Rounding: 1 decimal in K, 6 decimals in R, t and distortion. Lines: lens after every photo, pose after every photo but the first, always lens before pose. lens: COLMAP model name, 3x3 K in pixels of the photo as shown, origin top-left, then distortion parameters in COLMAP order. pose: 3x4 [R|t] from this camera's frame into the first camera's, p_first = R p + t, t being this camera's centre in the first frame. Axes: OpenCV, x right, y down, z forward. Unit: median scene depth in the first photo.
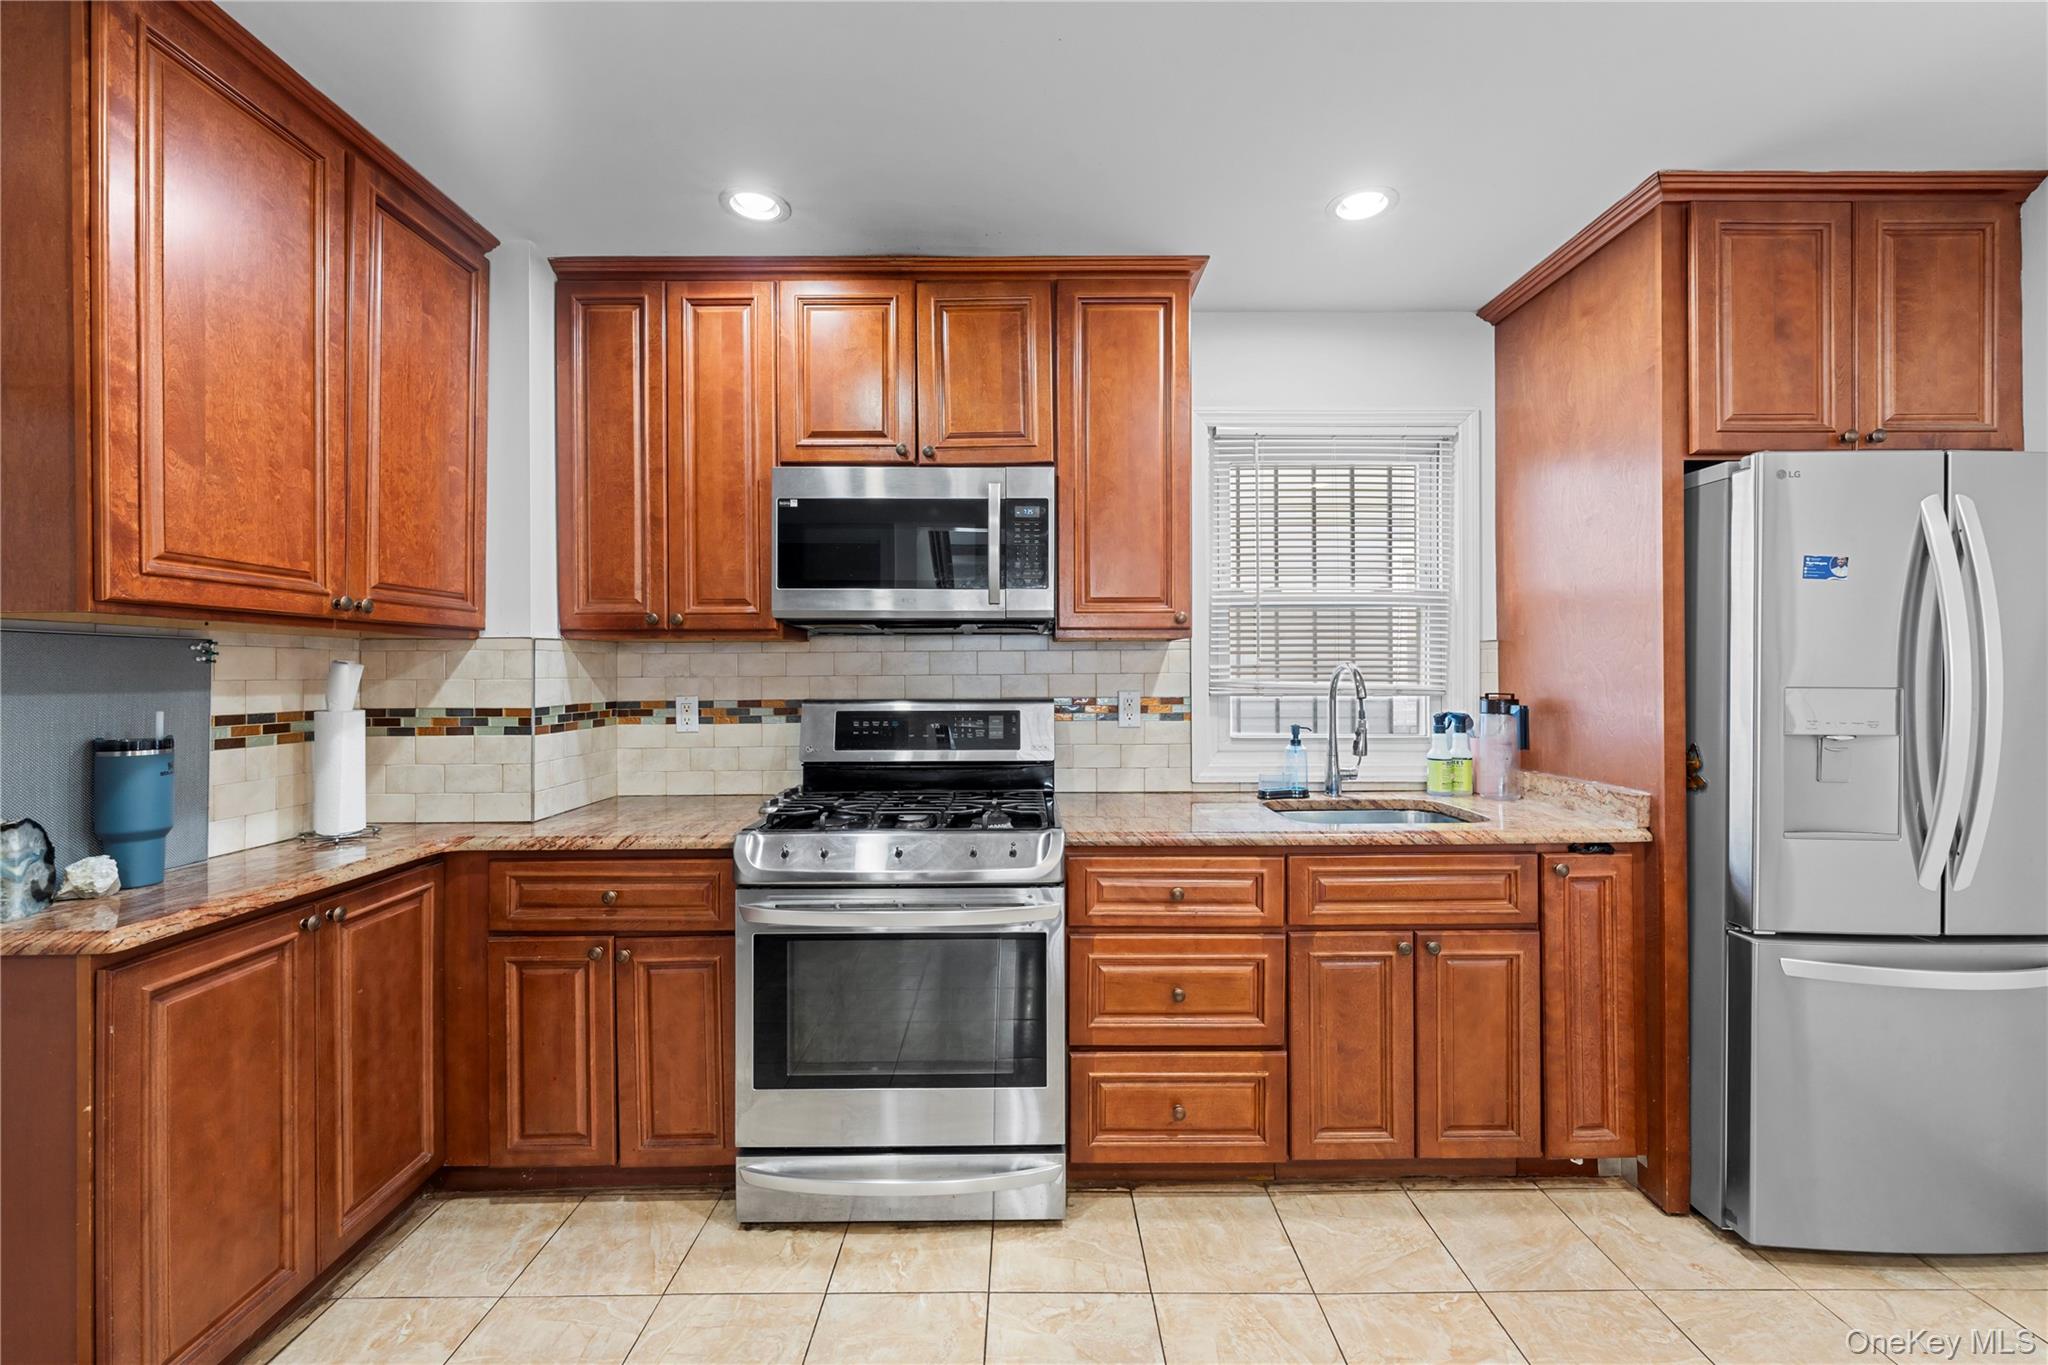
lens RADIAL K [[829.0, 0, 1035.1], [0, 829.0, 668.9], [0, 0, 1]] dist [-0.000830, -0.000341]
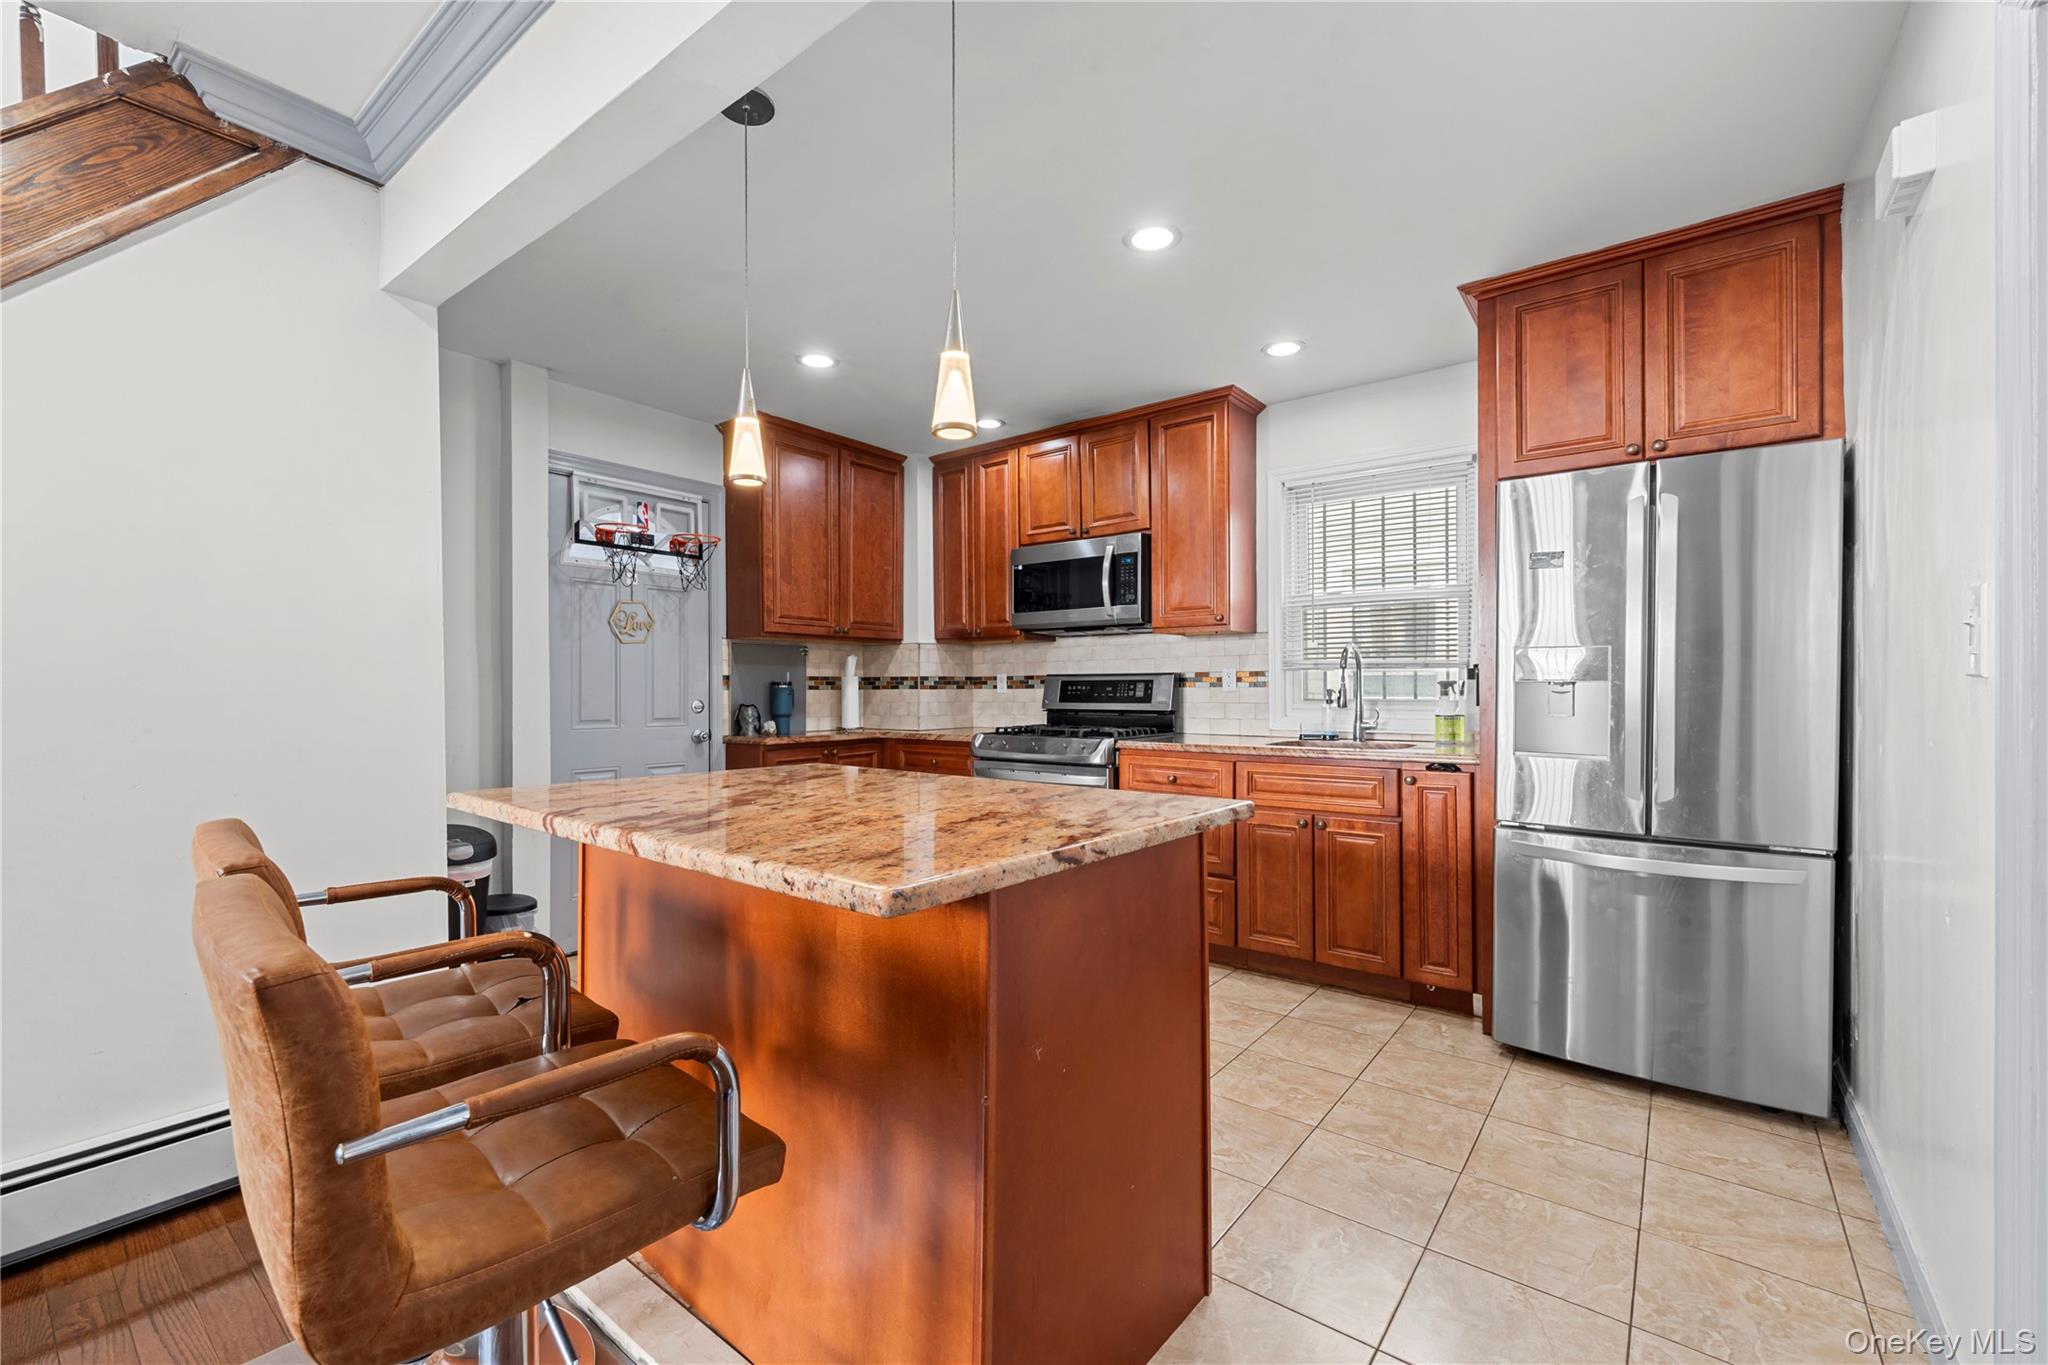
lens RADIAL K [[829.0, 0, 1017.0], [0, 829.0, 686.9], [0, 0, 1]] dist [-0.000830, -0.000341]
pose [[0.787954, 0.000929, -0.615734, 0.881129], [0.004479, 0.999964, 0.007241, 0.059291], [0.615718, -0.008464, 0.787921, -0.500401]]
